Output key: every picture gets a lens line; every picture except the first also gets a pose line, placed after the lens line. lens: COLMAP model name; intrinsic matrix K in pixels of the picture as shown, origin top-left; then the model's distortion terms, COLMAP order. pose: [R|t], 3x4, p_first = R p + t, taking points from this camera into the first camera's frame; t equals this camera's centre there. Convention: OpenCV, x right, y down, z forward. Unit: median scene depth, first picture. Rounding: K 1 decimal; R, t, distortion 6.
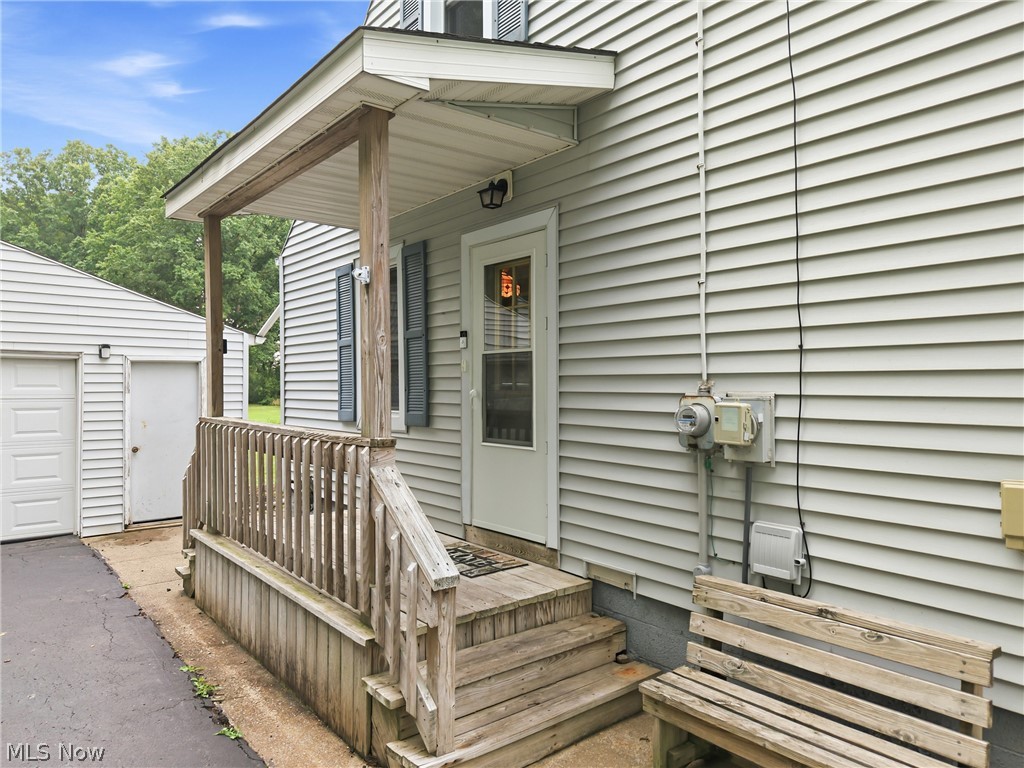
lens RADIAL K [[701.7, 0, 512.0], [0, 701.7, 384.0], [0, 0, 1]] dist [0.027618, 0.000364]
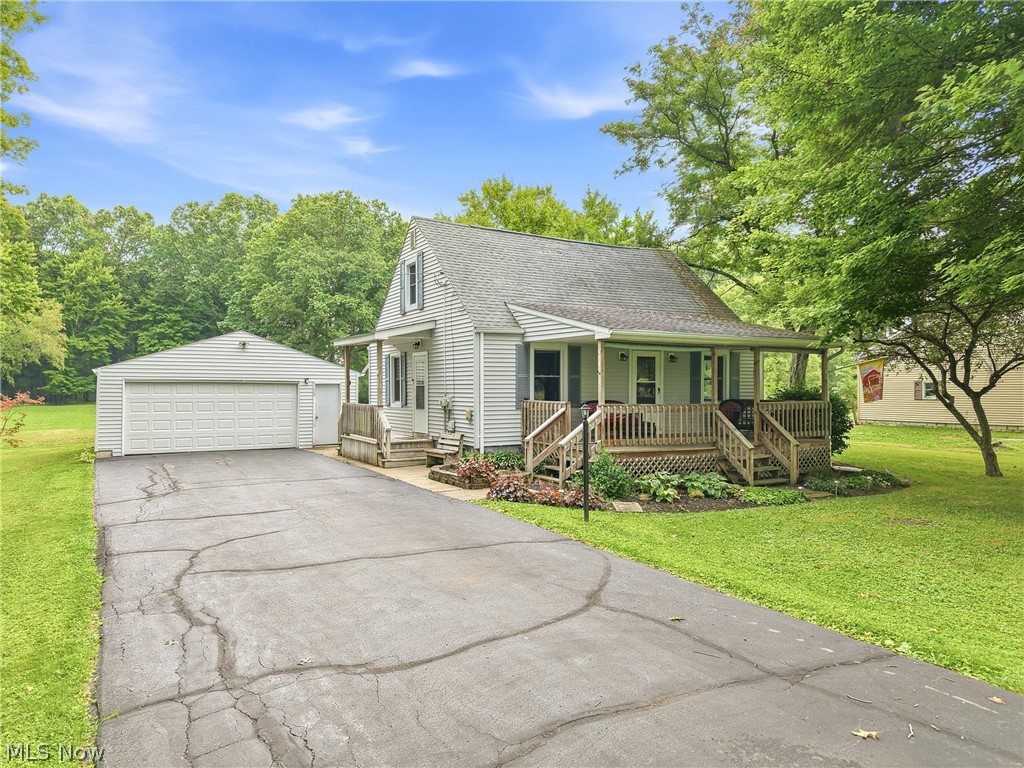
lens RADIAL K [[719.5, 0, 541.7], [0, 719.5, 384.6], [0, 0, 1]] dist [0.002664, -0.001545]
pose [[0.993133, -0.000350, -0.116993, 0.624555], [-0.000147, 0.999991, -0.004242, -0.018594], [0.116994, 0.004230, 0.993124, -1.593352]]
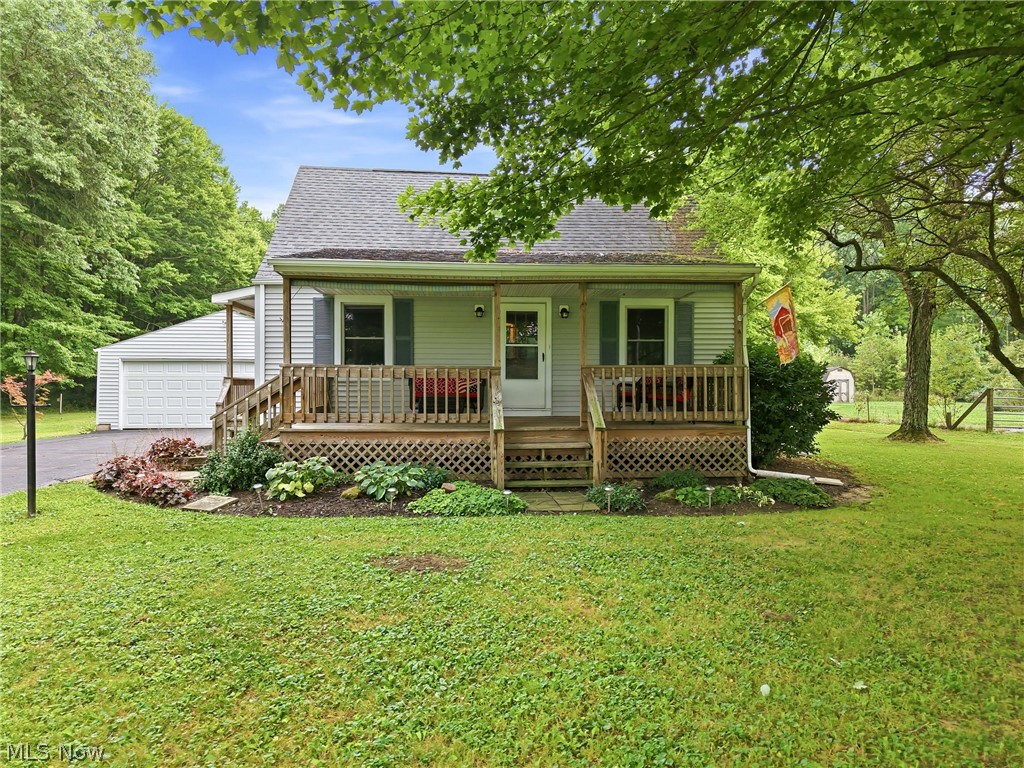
lens RADIAL K [[701.7, 0, 512.0], [0, 701.7, 384.0], [0, 0, 1]] dist [0.027618, 0.000364]
pose [[0.839490, -0.002969, -0.543366, 1.509609], [0.000446, 0.999989, -0.004775, 0.057653], [0.543374, 0.003766, 0.839482, -0.745280]]
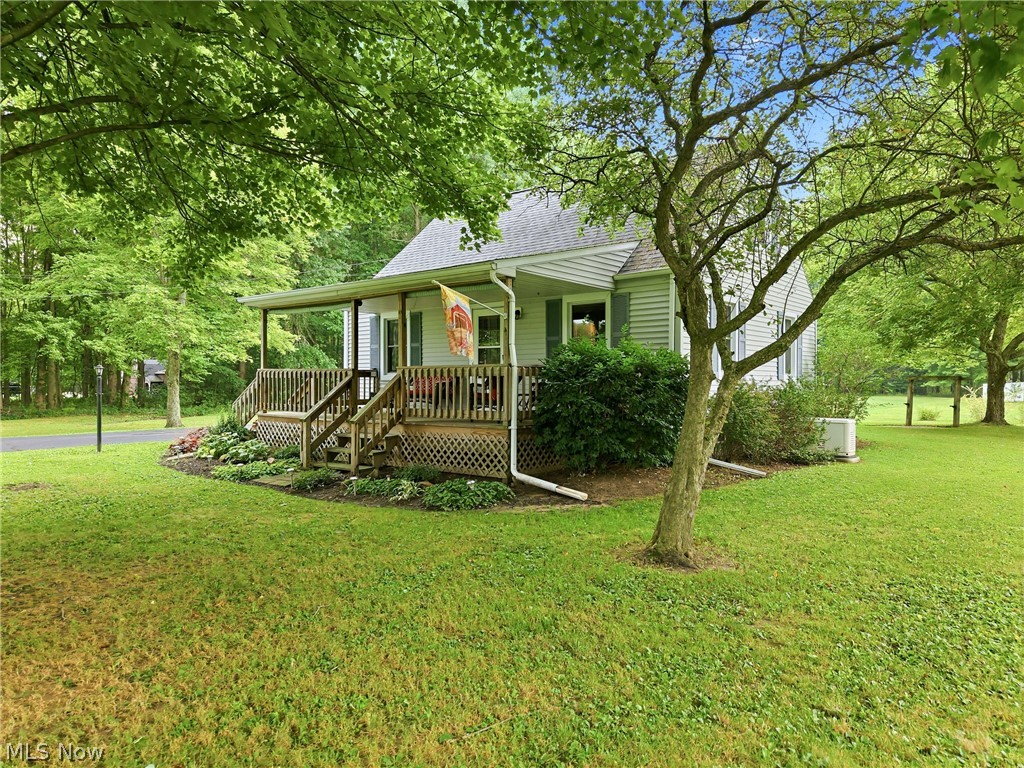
lens RADIAL K [[701.7, 0, 512.0], [0, 701.7, 384.0], [0, 0, 1]] dist [0.027618, 0.000364]
pose [[0.219997, 0.000839, -0.975500, 2.350593], [0.000639, 0.999999, 0.001004, 0.052528], [0.975500, -0.000845, 0.219997, 0.254287]]
